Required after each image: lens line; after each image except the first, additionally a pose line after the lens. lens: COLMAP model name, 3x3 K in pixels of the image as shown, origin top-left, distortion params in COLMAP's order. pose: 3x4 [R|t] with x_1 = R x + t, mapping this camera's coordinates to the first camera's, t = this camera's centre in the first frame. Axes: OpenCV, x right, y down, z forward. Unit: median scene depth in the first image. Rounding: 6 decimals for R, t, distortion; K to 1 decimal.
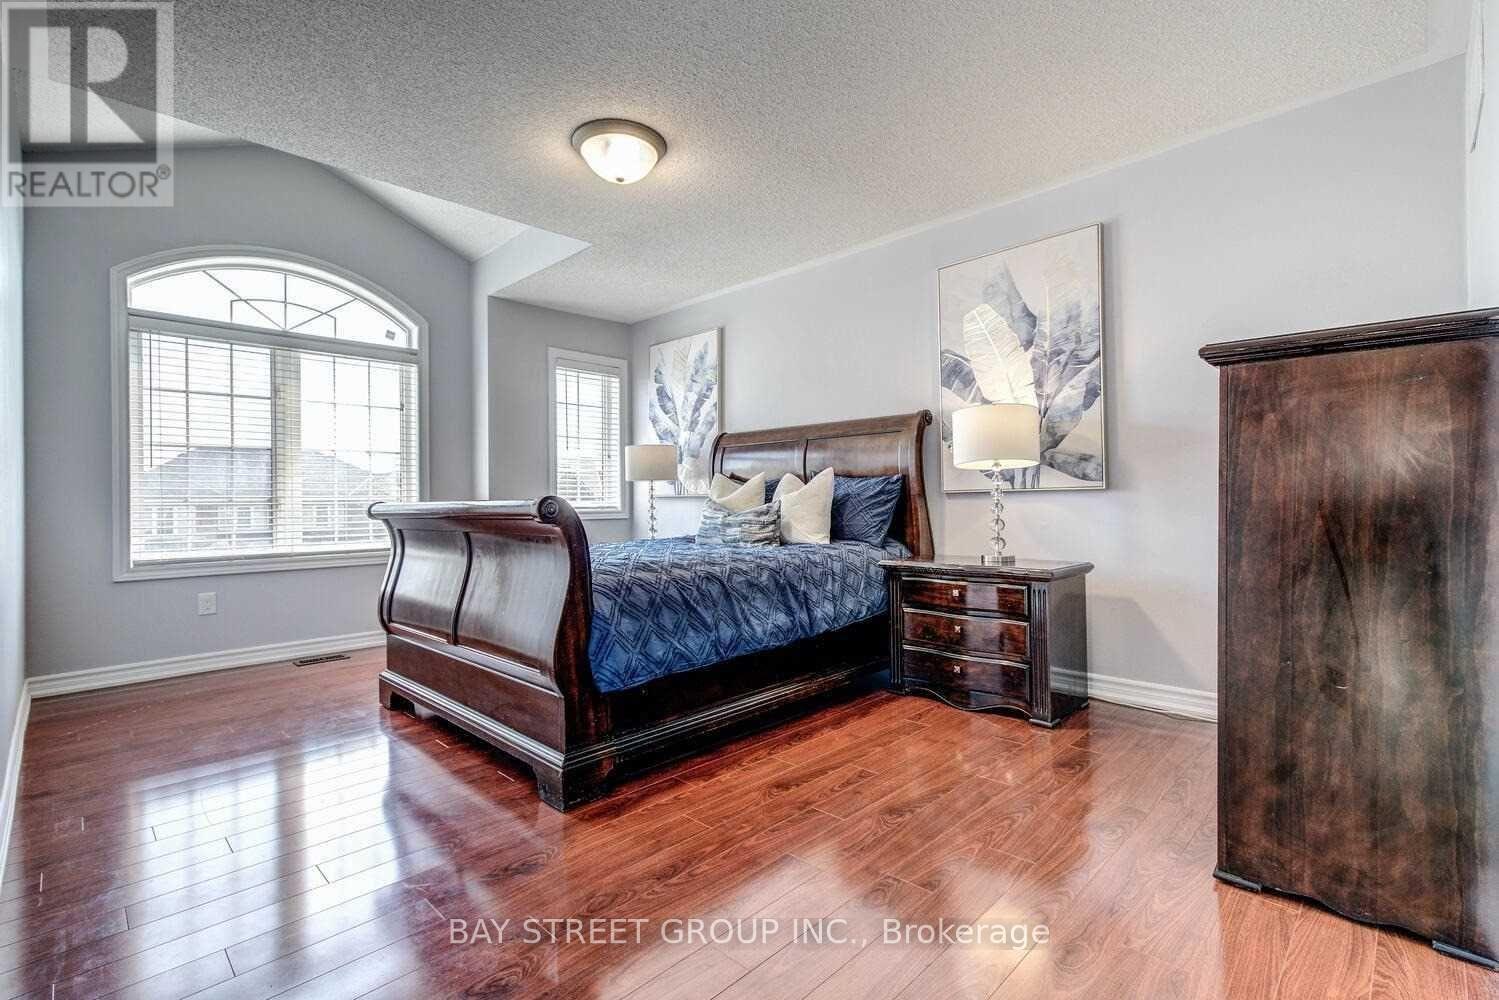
lens RADIAL K [[678.9, 0, 752.8], [0, 678.9, 505.1], [0, 0, 1]] dist [-0.001805, -0.000494]
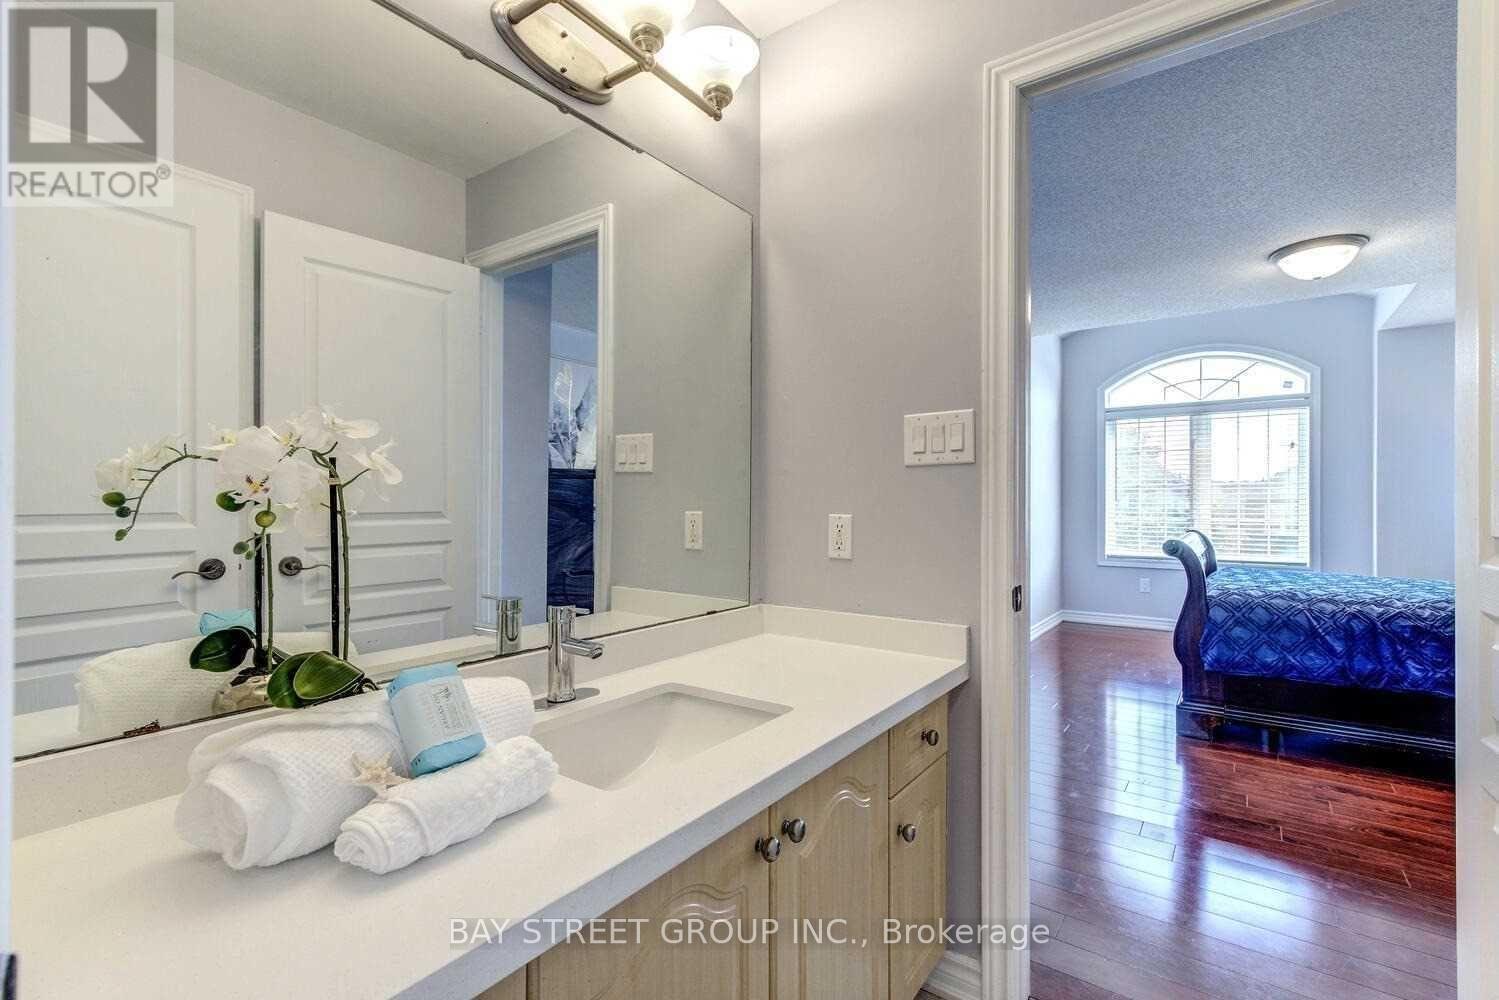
lens RADIAL K [[678.9, 0, 752.2], [0, 678.9, 499.9], [0, 0, 1]] dist [-0.001805, -0.000494]
pose [[0.140030, 0.012467, -0.990069, 0.657035], [-0.007721, 0.999904, 0.011499, -0.067809], [0.990117, 0.006034, 0.140112, -0.134815]]
